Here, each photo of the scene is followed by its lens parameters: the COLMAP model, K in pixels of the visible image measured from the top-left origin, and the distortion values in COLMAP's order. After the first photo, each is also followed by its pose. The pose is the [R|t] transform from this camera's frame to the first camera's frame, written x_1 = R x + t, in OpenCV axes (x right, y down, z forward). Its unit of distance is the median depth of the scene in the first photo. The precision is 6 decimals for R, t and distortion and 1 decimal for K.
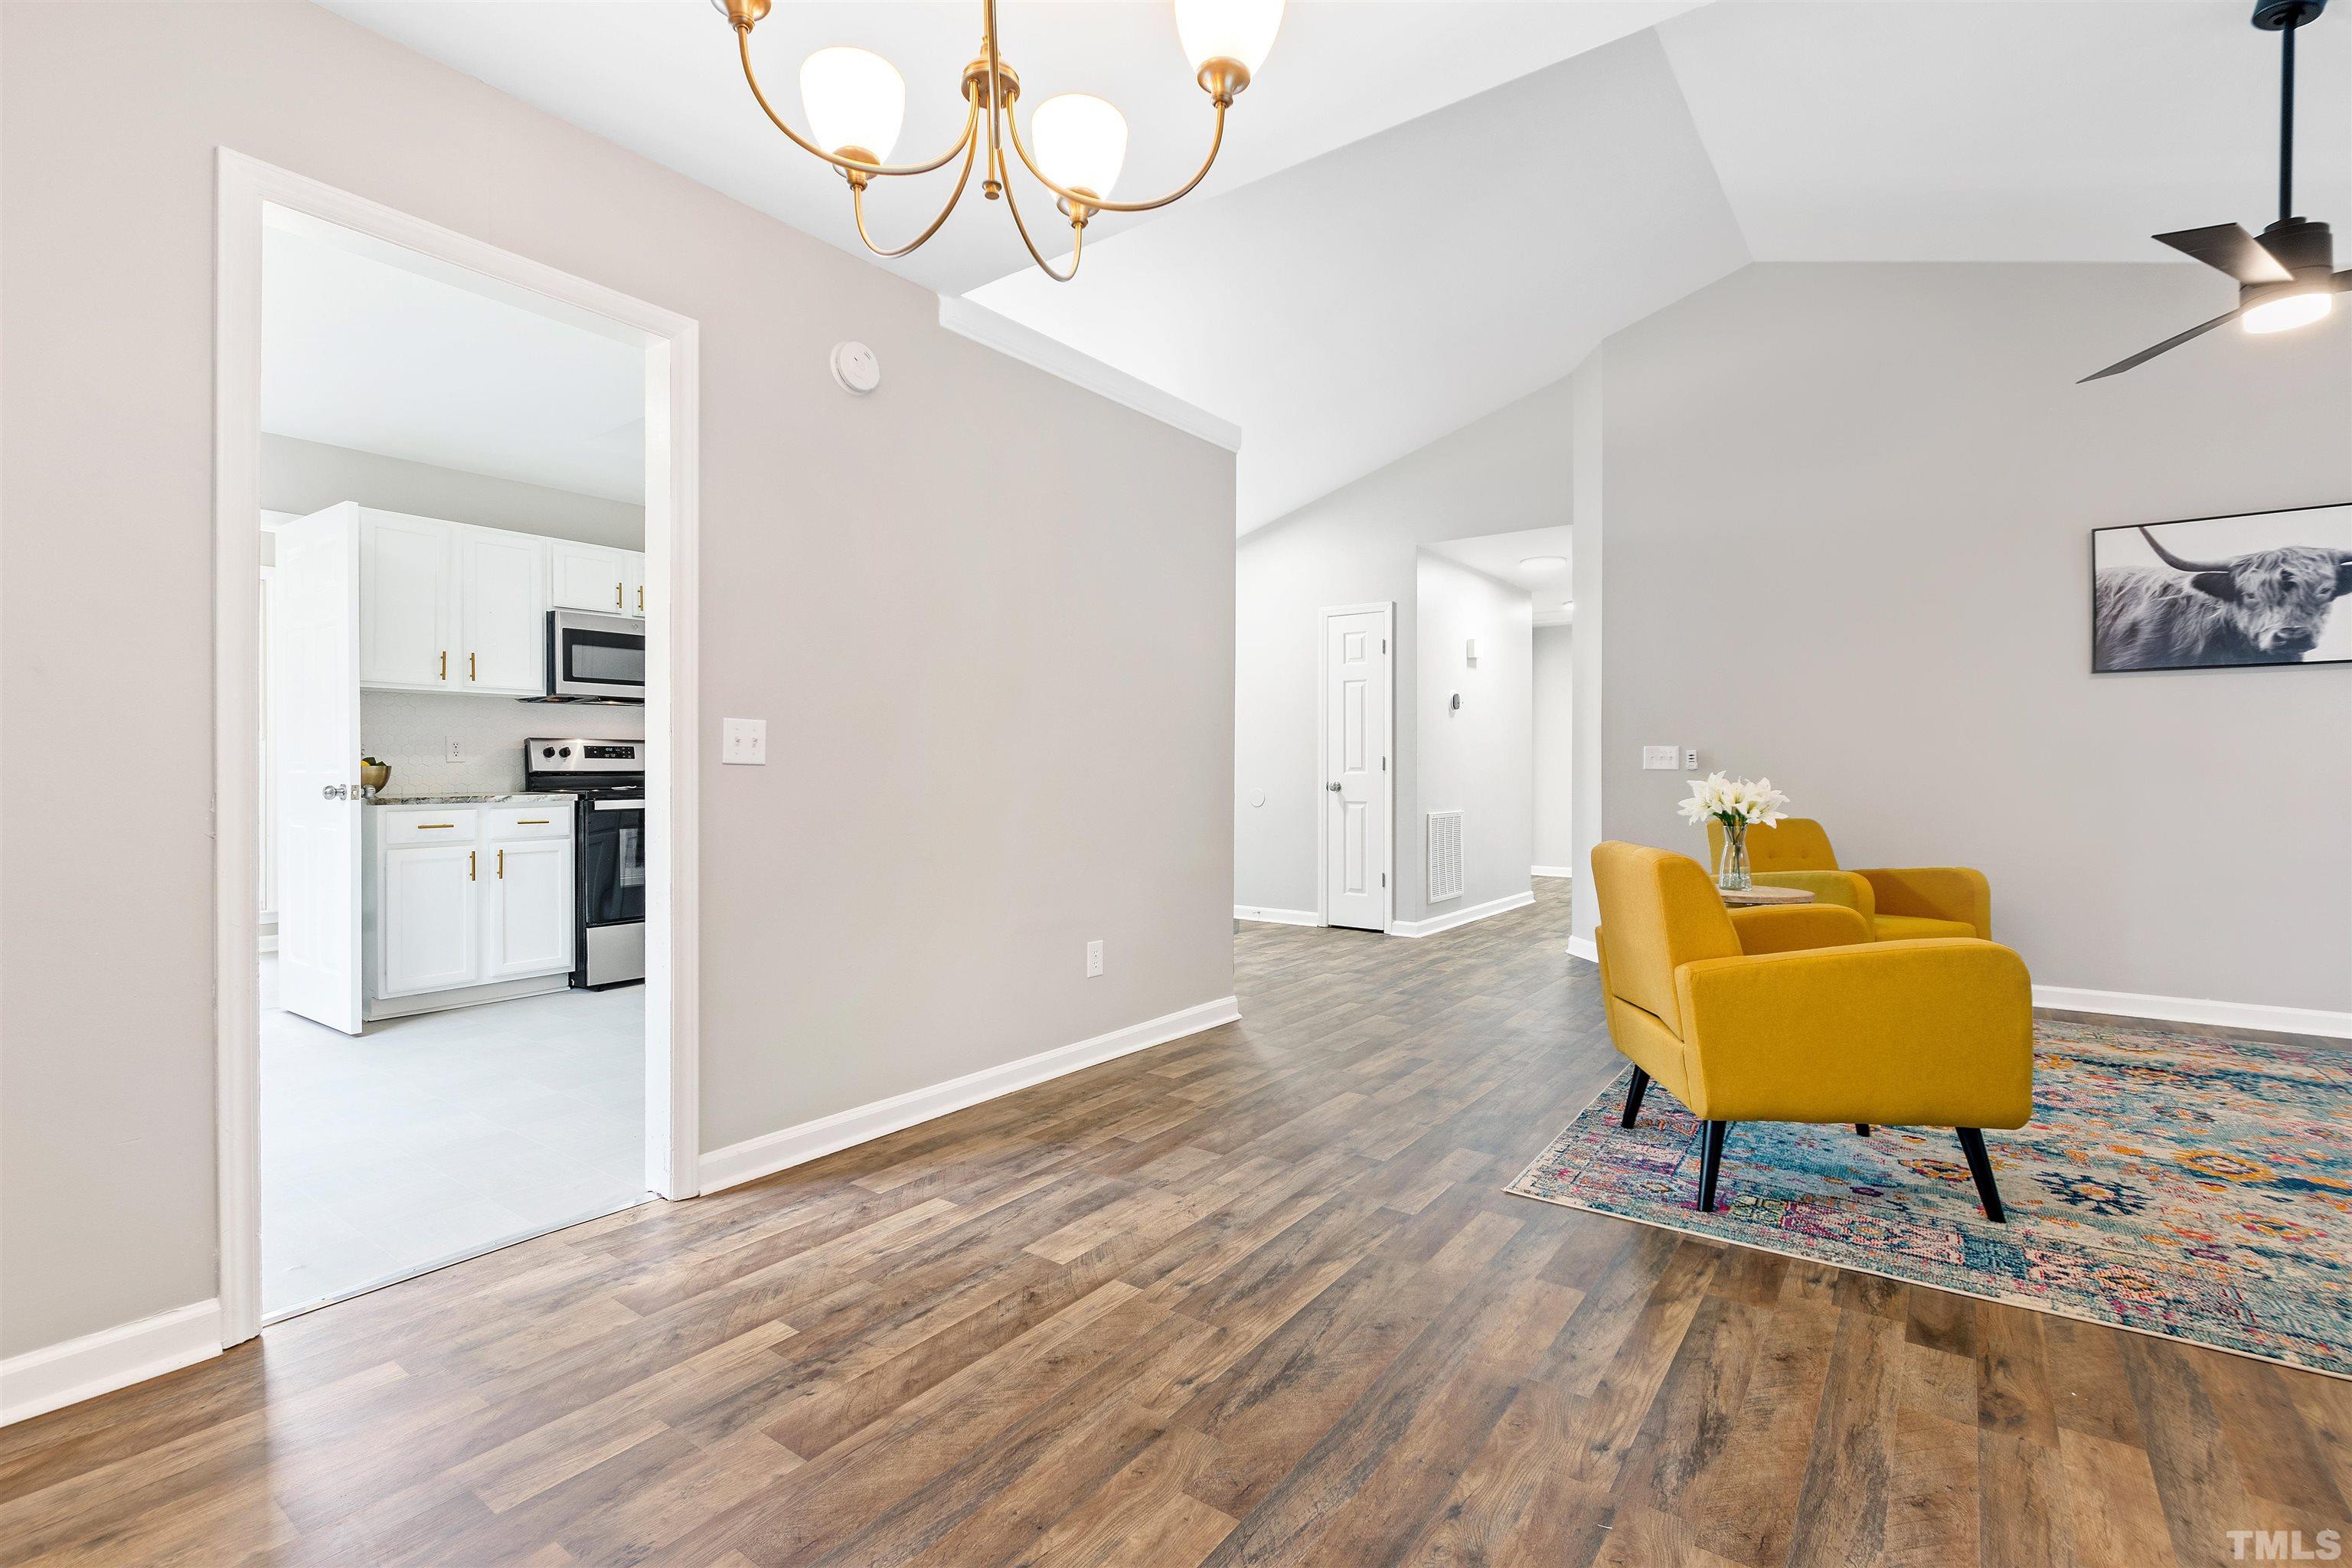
lens RADIAL K [[1069.0, 0, 1170.4], [0, 1069.0, 768.7], [0, 0, 1]] dist [-0.001295, -0.000577]
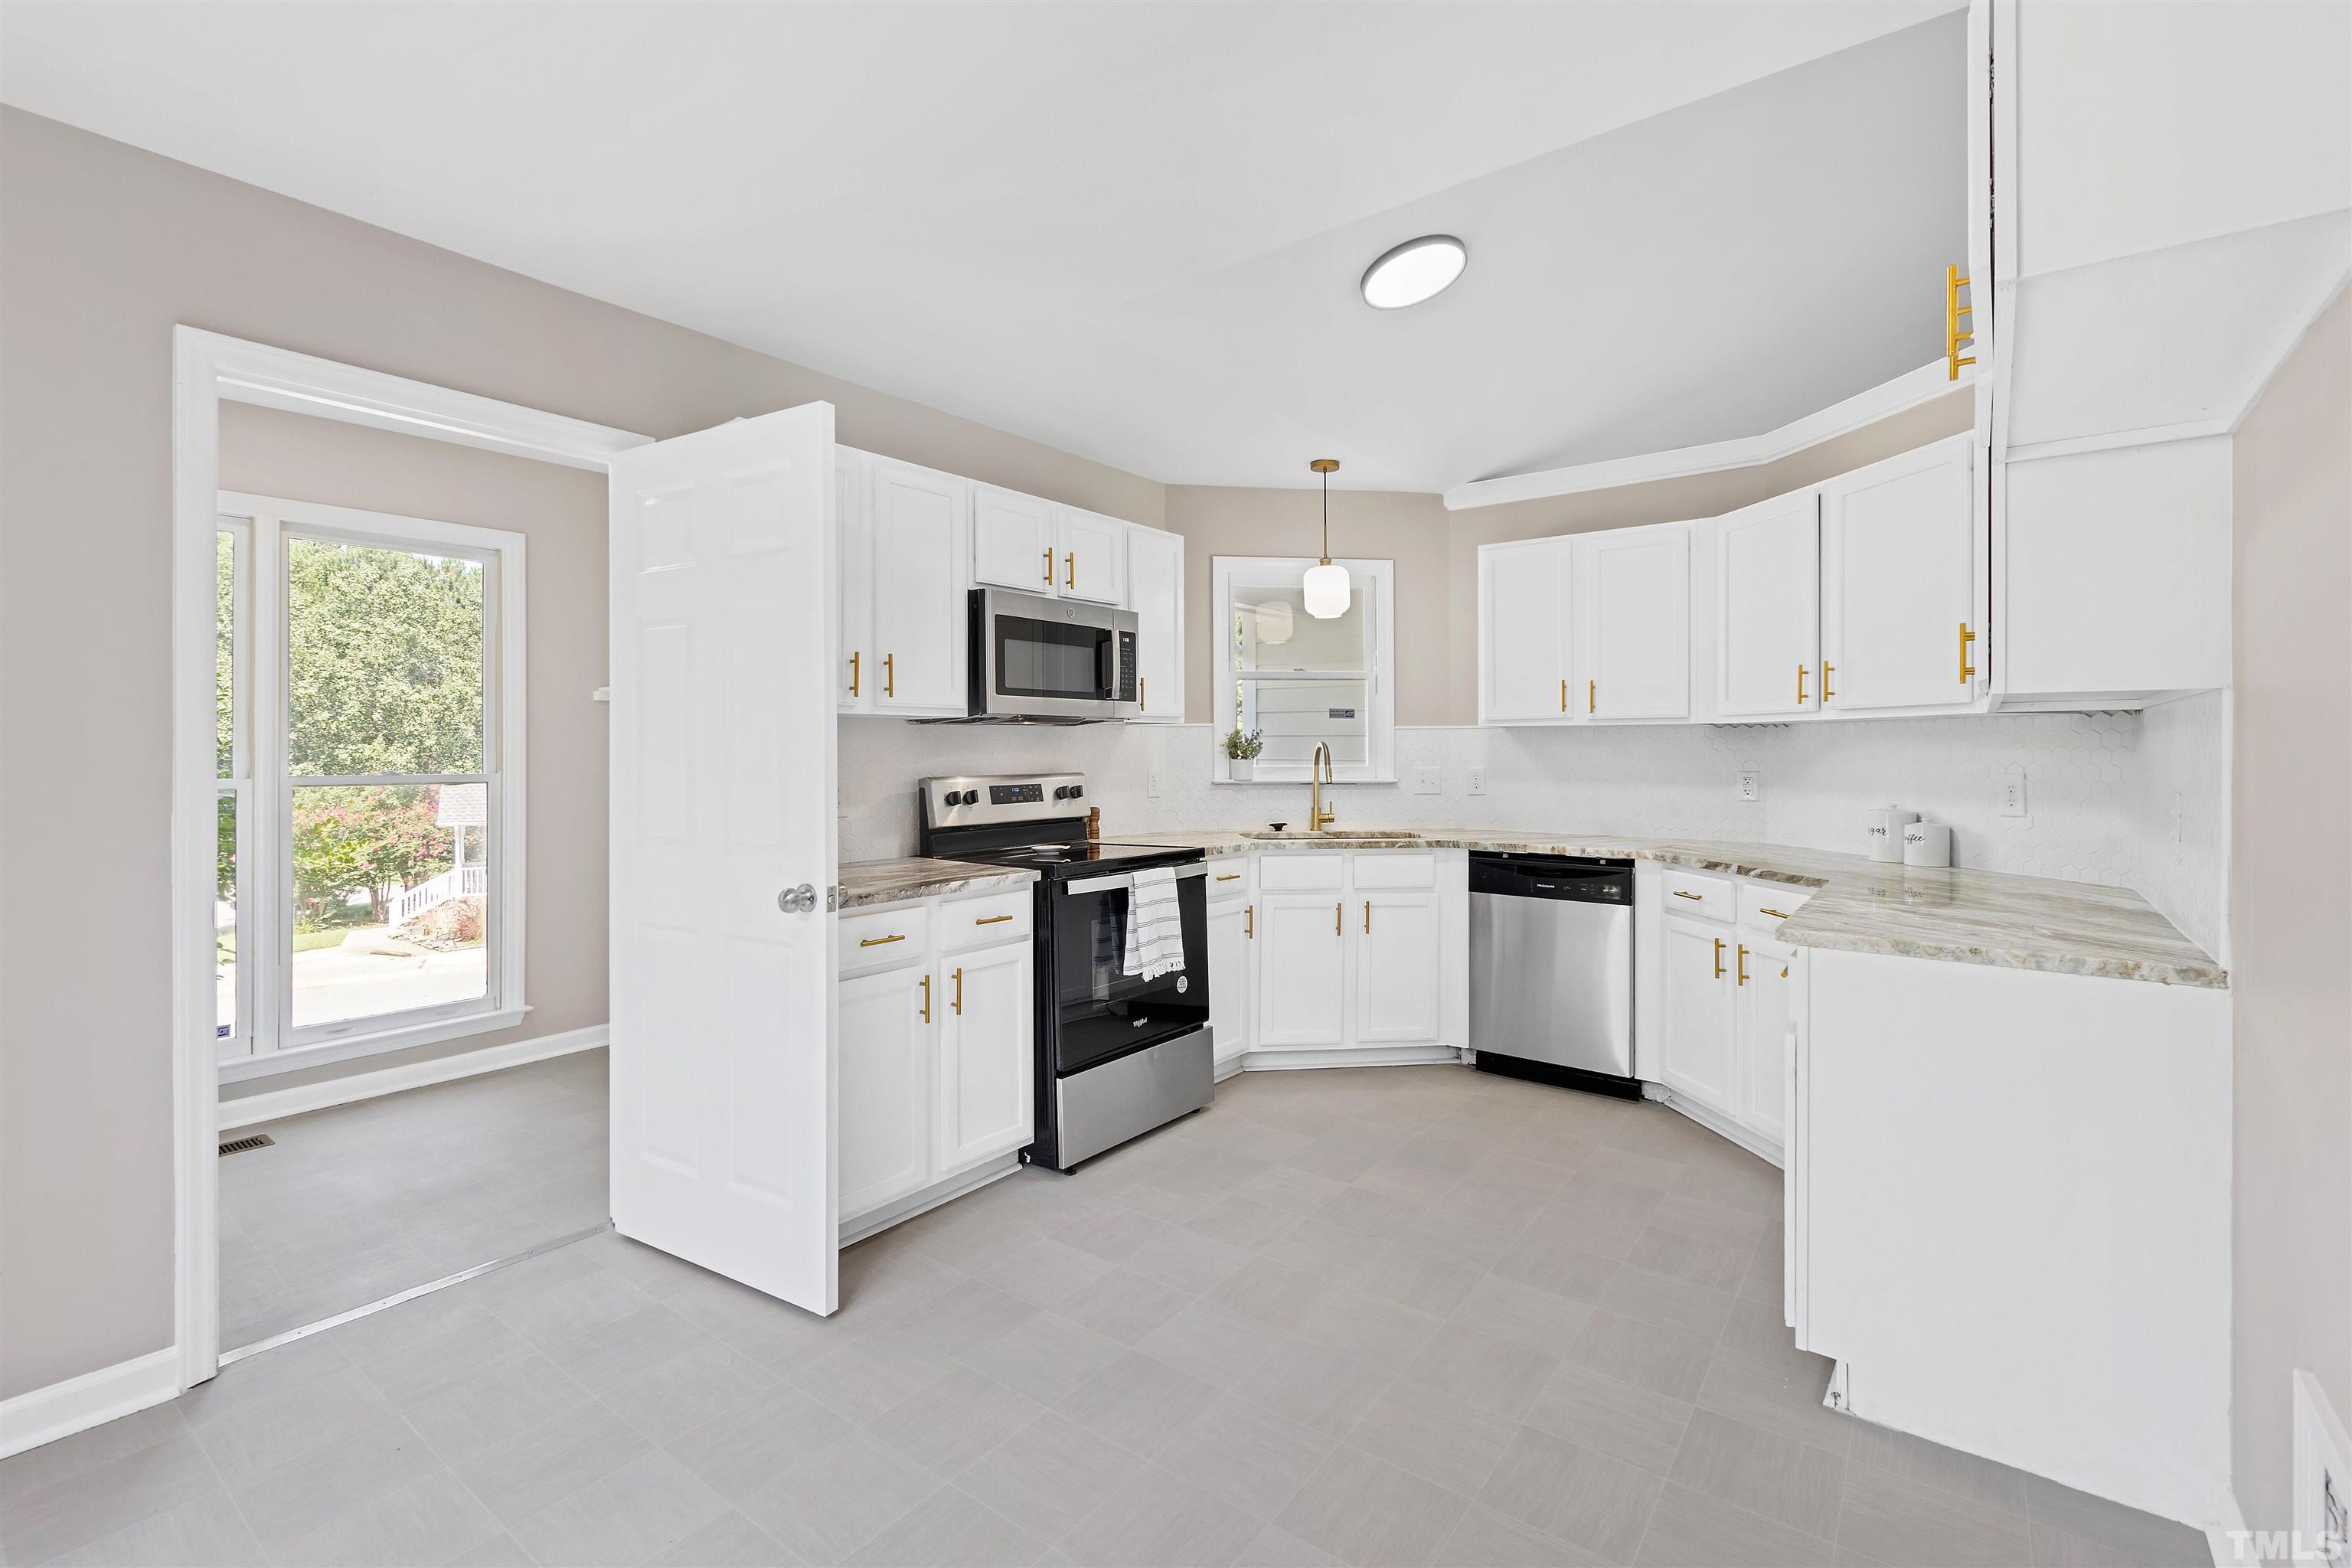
lens RADIAL K [[1024.8, 0, 1187.4], [0, 1024.8, 748.4], [0, 0, 1]] dist [-0.000374, 0.000115]
pose [[0.999942, -0.003324, -0.010278, -0.843007], [0.003310, 0.999993, -0.001432, -0.089984], [0.010282, 0.001398, 0.999946, 0.697815]]
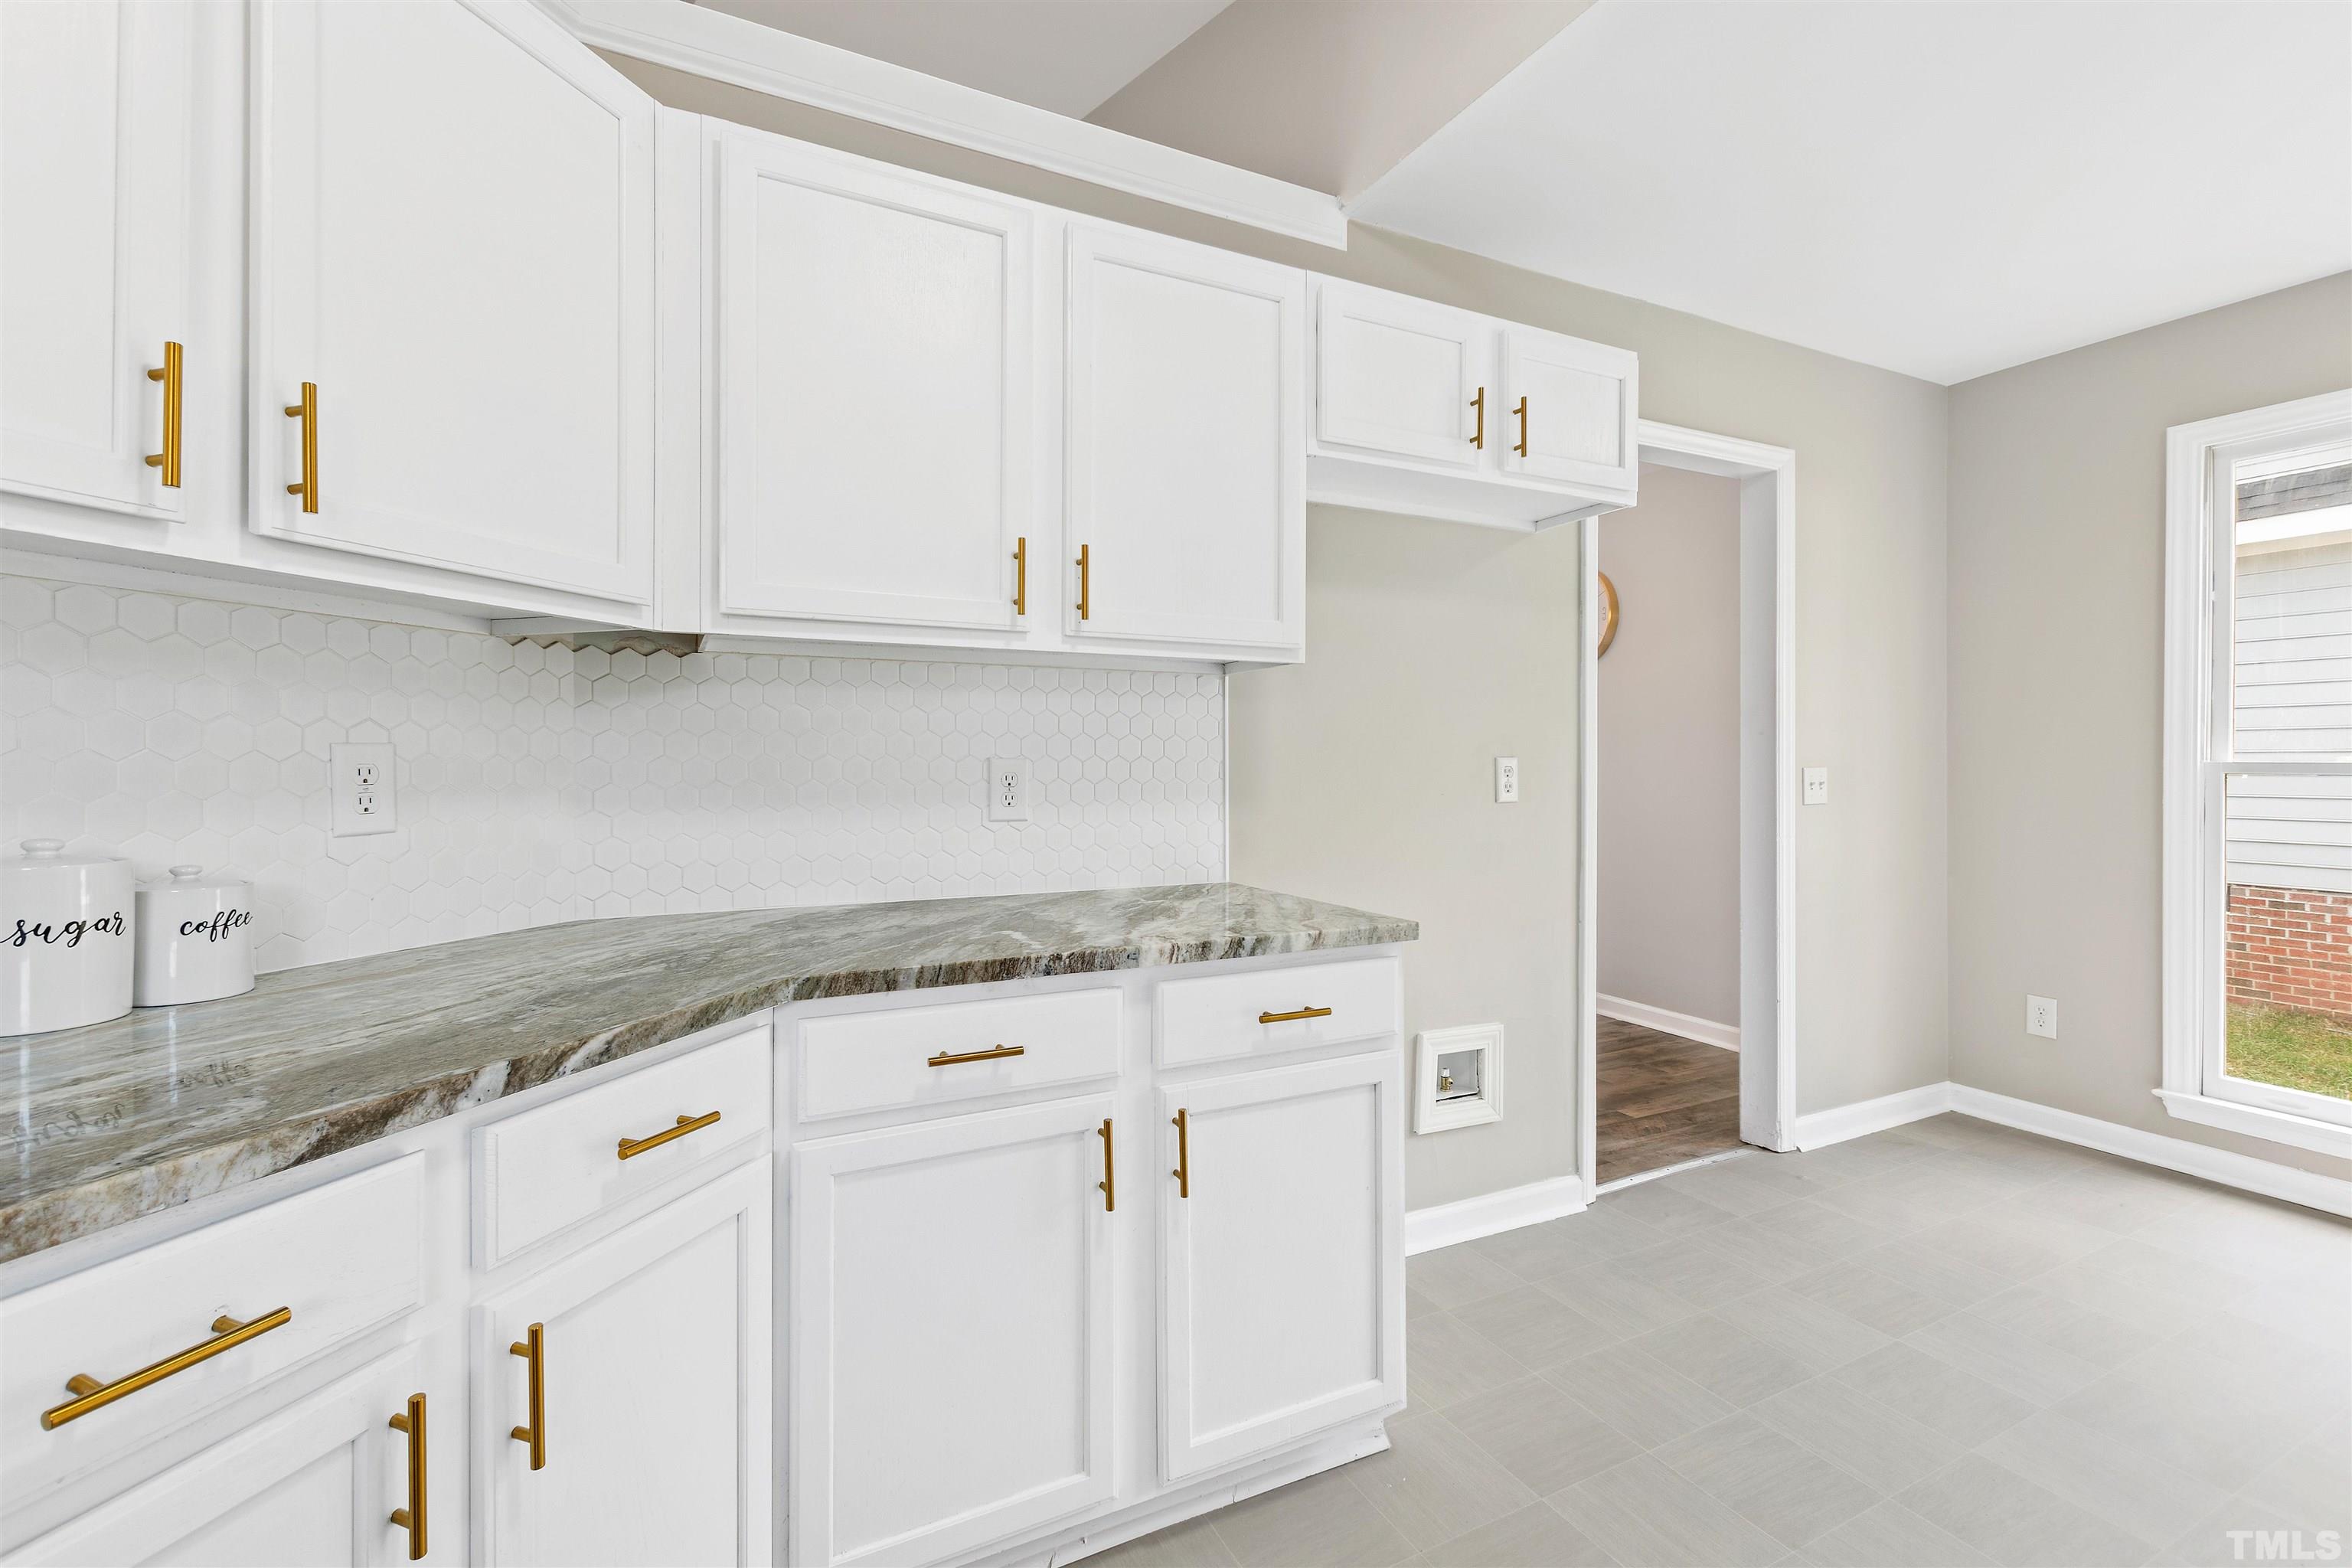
lens RADIAL K [[1022.9, 0, 1171.7], [0, 1022.9, 767.2], [0, 0, 1]] dist [0.002224, -0.000951]
pose [[-0.889512, -0.005768, 0.456875, -0.564749], [-0.004116, 0.999981, 0.004611, -0.053385], [-0.456893, 0.002221, -0.889519, 2.094258]]
